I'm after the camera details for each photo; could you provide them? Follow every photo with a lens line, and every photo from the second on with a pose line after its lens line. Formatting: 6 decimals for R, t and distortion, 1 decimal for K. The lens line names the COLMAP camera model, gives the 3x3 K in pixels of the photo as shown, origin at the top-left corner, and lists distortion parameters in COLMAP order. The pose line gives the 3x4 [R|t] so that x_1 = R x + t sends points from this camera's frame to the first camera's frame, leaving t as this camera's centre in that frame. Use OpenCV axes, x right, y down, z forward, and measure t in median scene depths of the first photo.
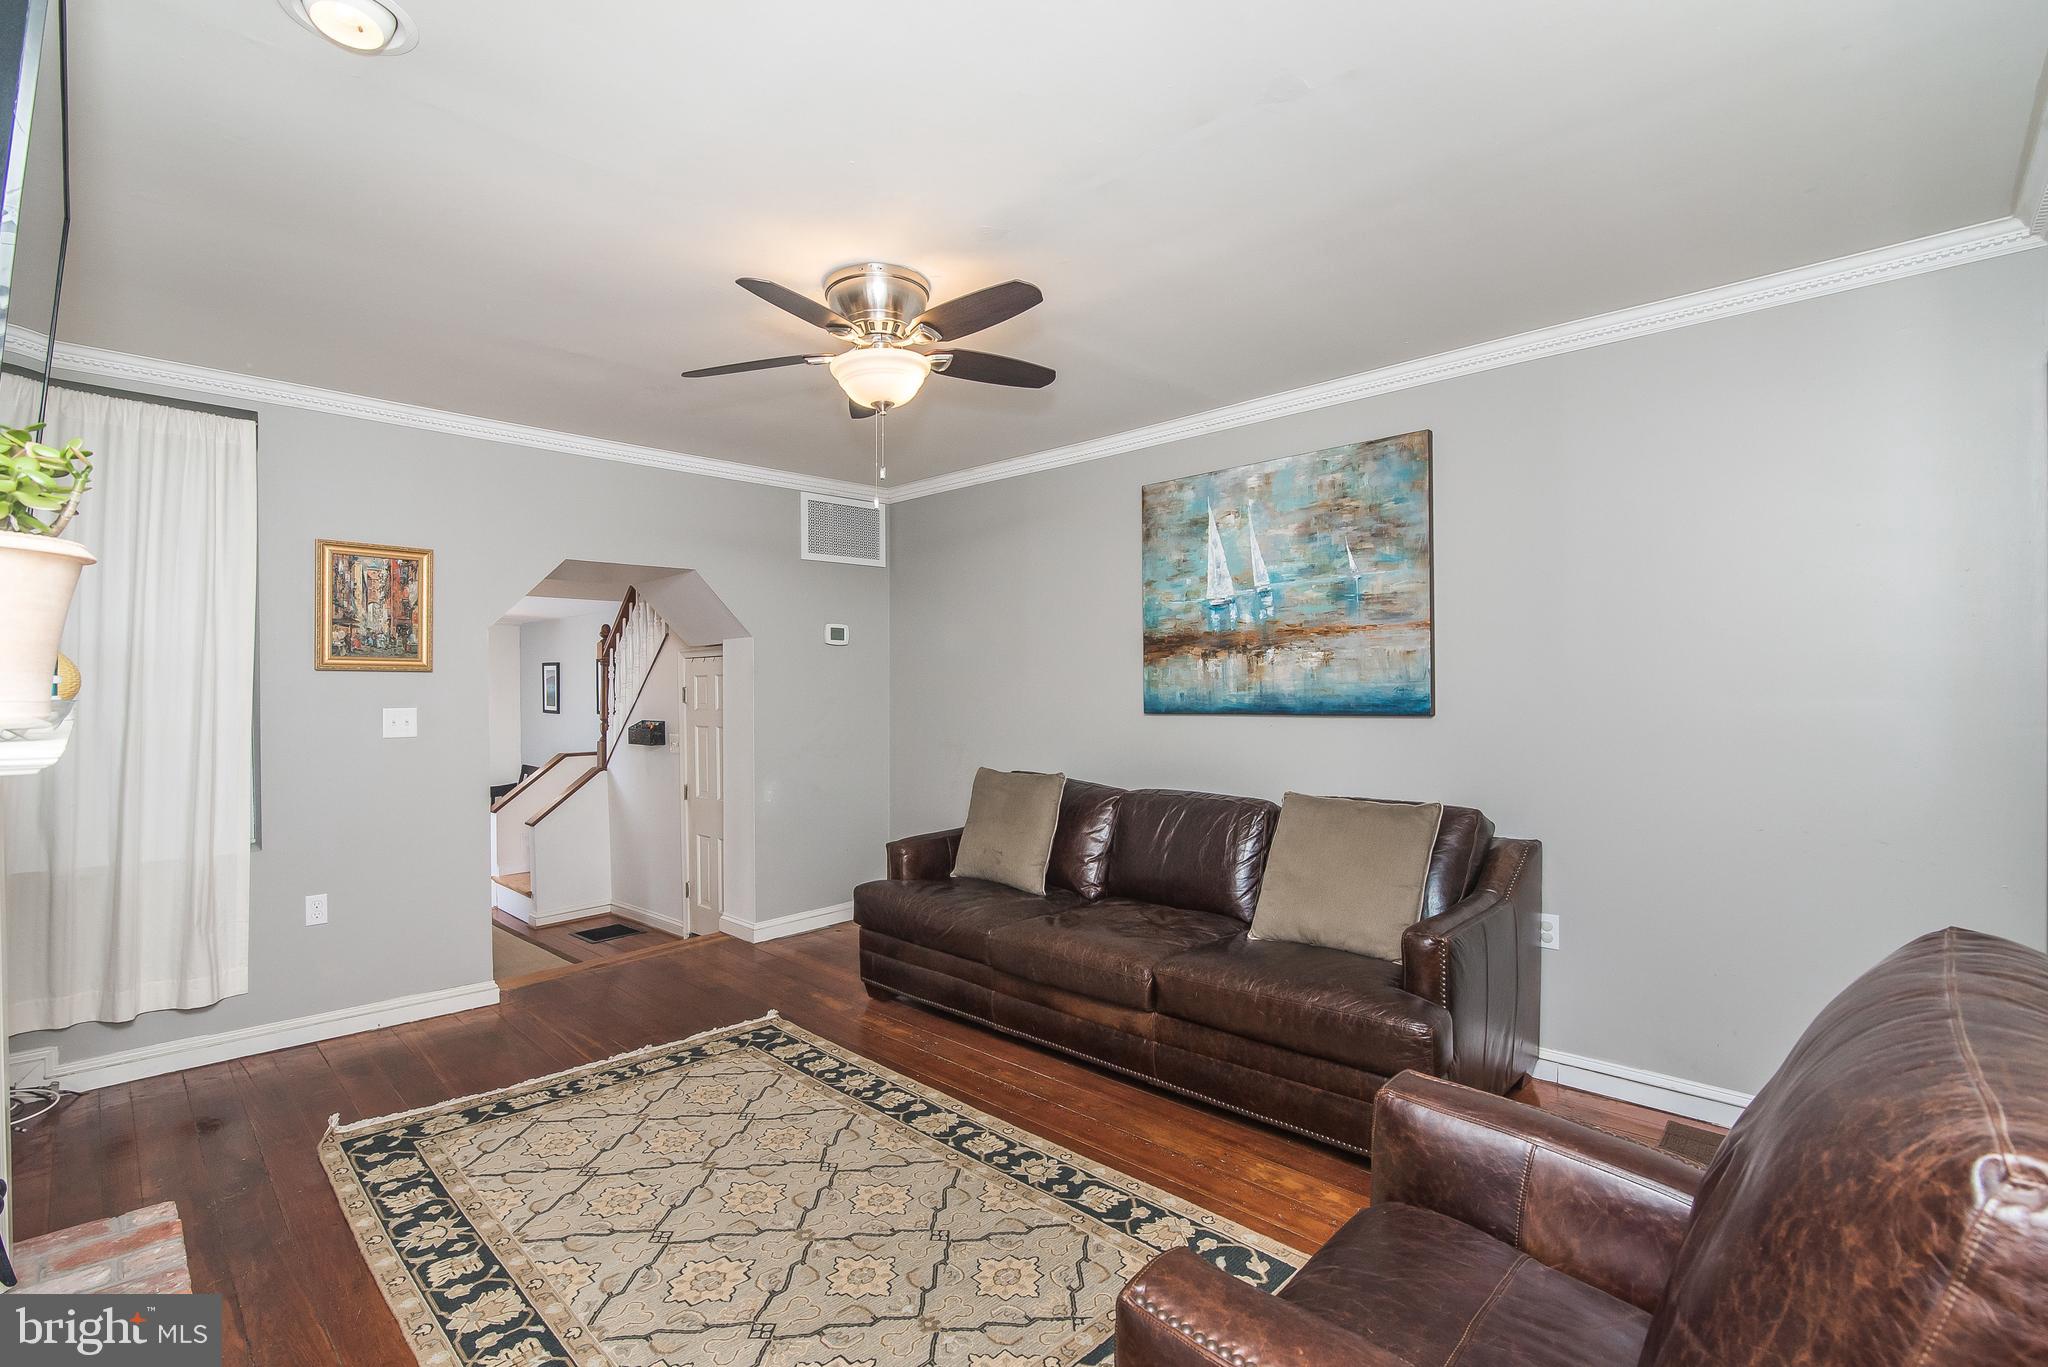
lens RADIAL K [[951.5, 0, 1021.7], [0, 951.5, 694.7], [0, 0, 1]] dist [-0.011235, 0.001278]
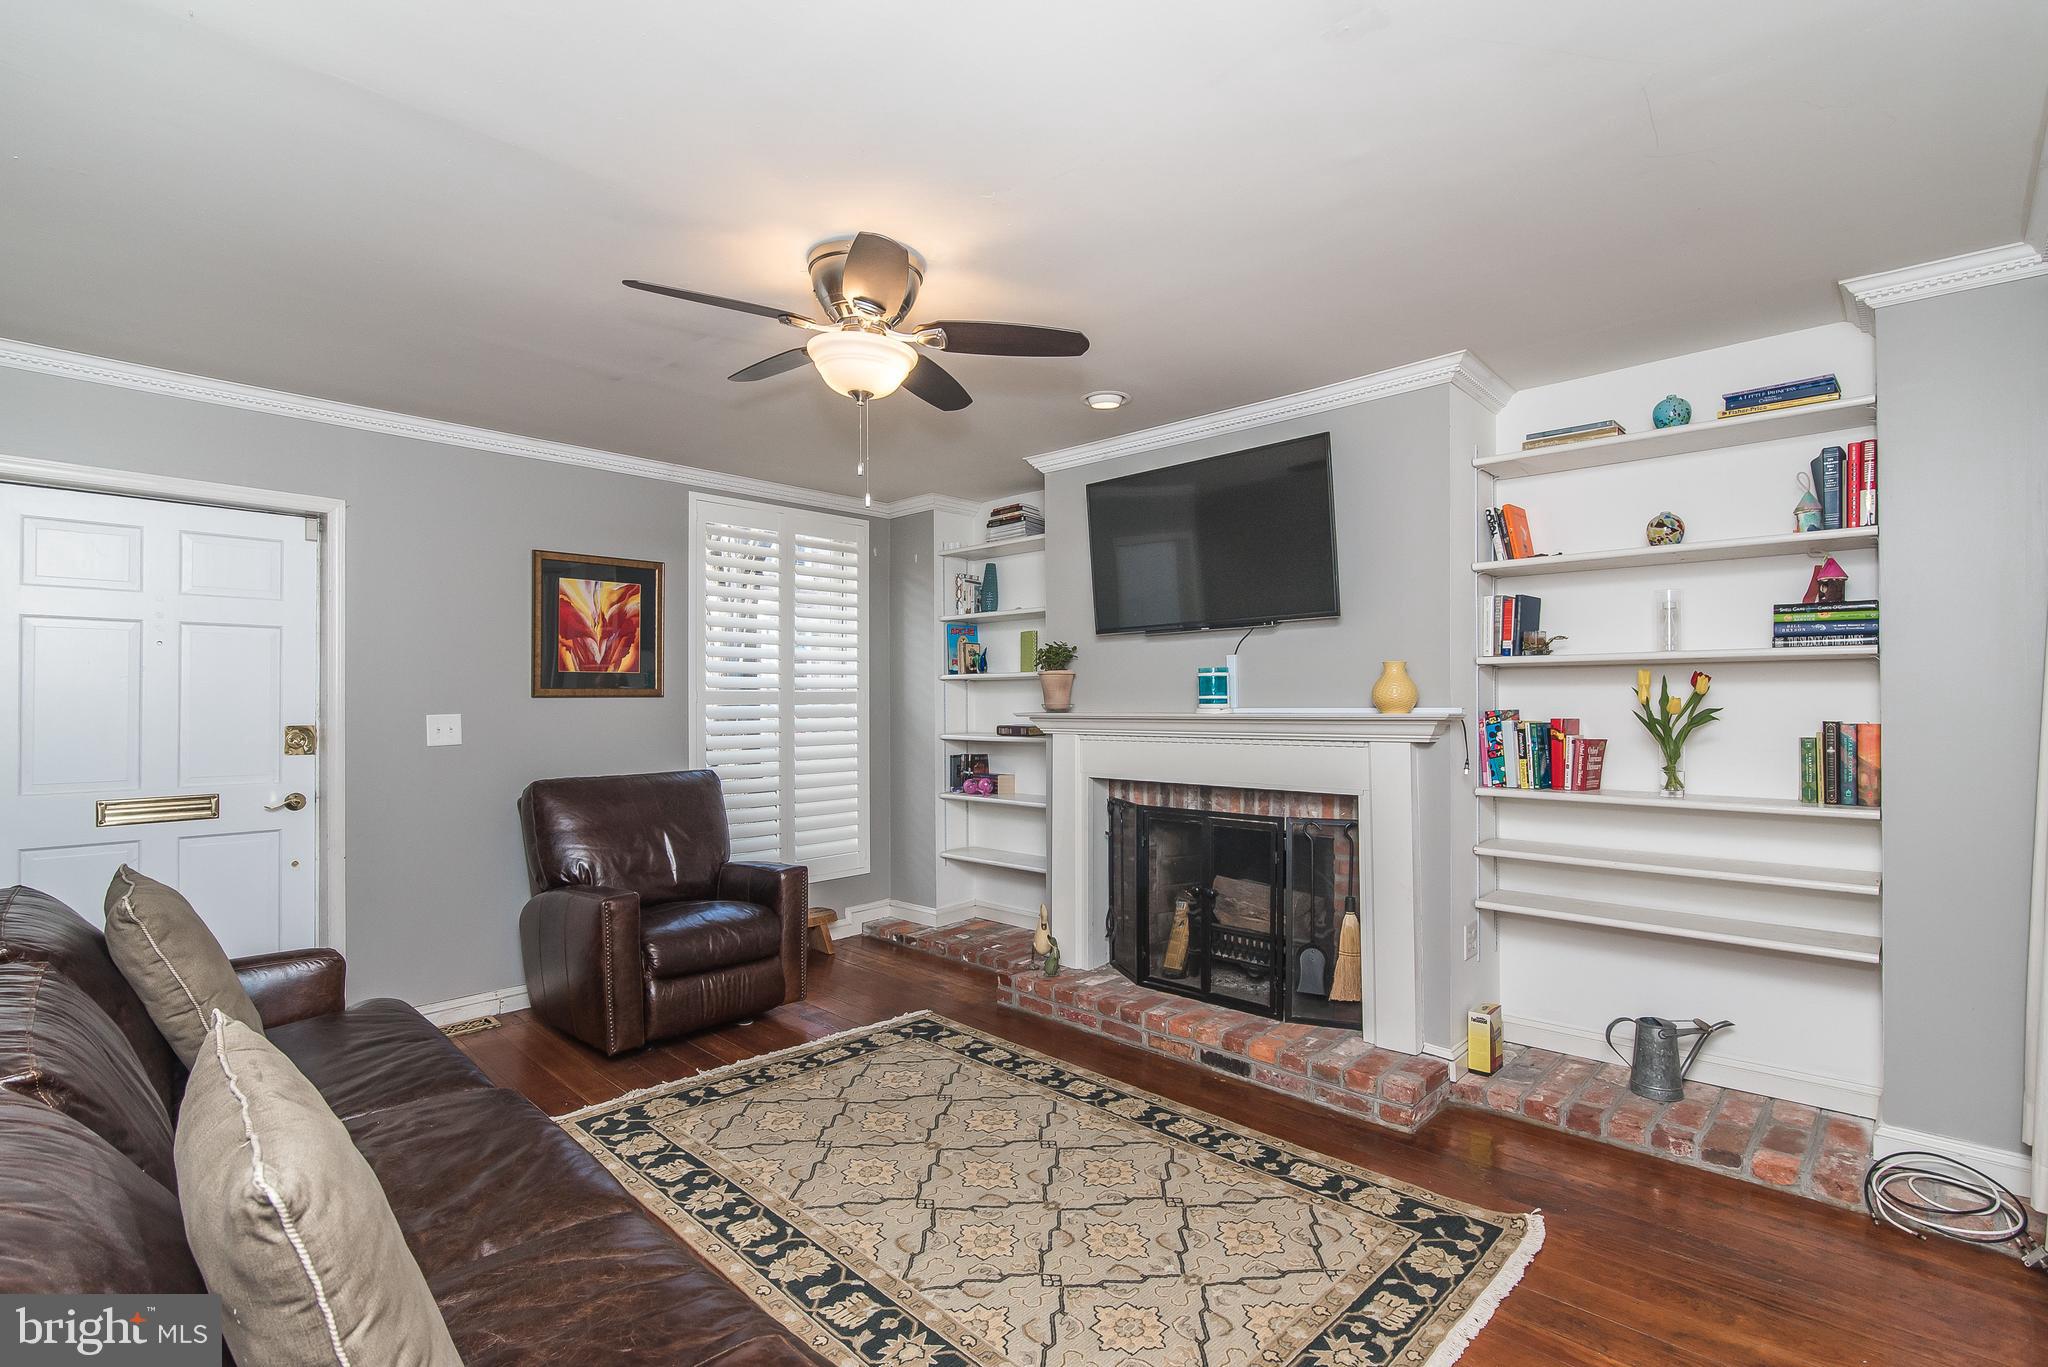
lens RADIAL K [[951.5, 0, 1021.7], [0, 951.5, 694.7], [0, 0, 1]] dist [-0.011235, 0.001278]
pose [[-0.999939, 0.009841, -0.005015, -0.301656], [0.009844, 0.999951, -0.000612, -0.015144], [0.005009, -0.000662, -0.999987, 1.962726]]
